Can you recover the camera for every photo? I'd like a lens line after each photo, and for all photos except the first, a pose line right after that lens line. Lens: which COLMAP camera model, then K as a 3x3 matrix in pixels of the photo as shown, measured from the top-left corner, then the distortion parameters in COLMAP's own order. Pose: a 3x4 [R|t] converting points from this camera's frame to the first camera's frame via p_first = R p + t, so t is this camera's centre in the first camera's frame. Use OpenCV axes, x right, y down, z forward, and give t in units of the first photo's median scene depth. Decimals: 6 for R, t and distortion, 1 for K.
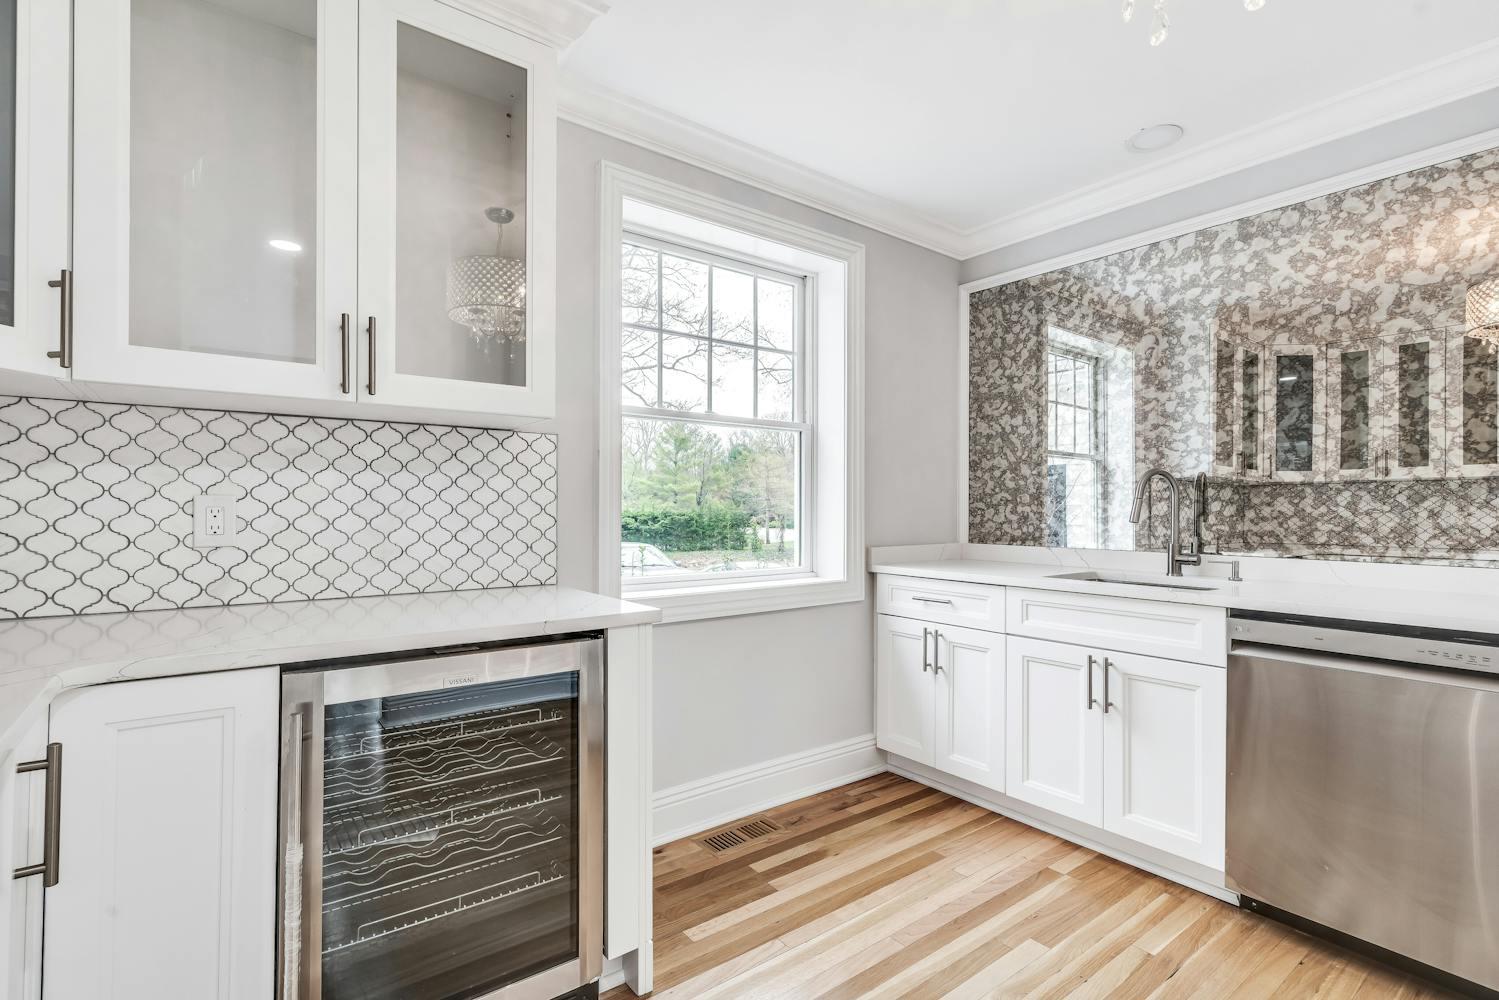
lens RADIAL K [[704.0, 0, 751.1], [0, 704.0, 503.7], [0, 0, 1]] dist [0.011272, 0.000094]
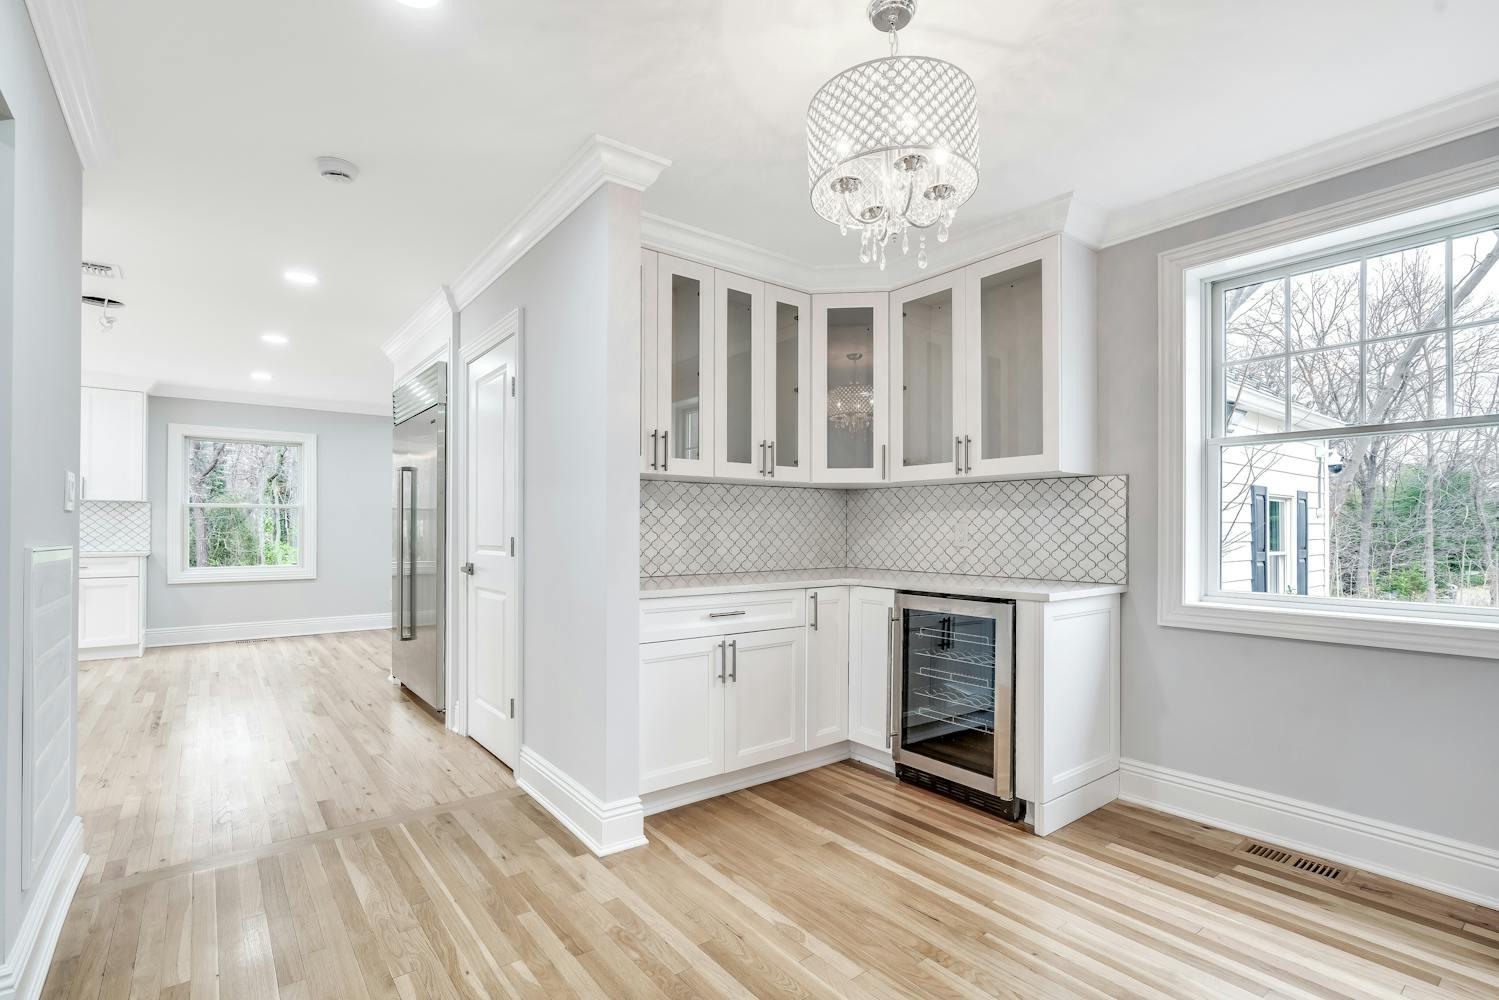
lens RADIAL K [[704.0, 0, 737.9], [0, 704.0, 527.2], [0, 0, 1]] dist [0.011272, 0.000094]
pose [[-0.011328, -0.006567, -0.999914, 1.198089], [0.001389, 0.999977, -0.006583, 0.011899], [0.999935, -0.001463, -0.011319, 0.289670]]
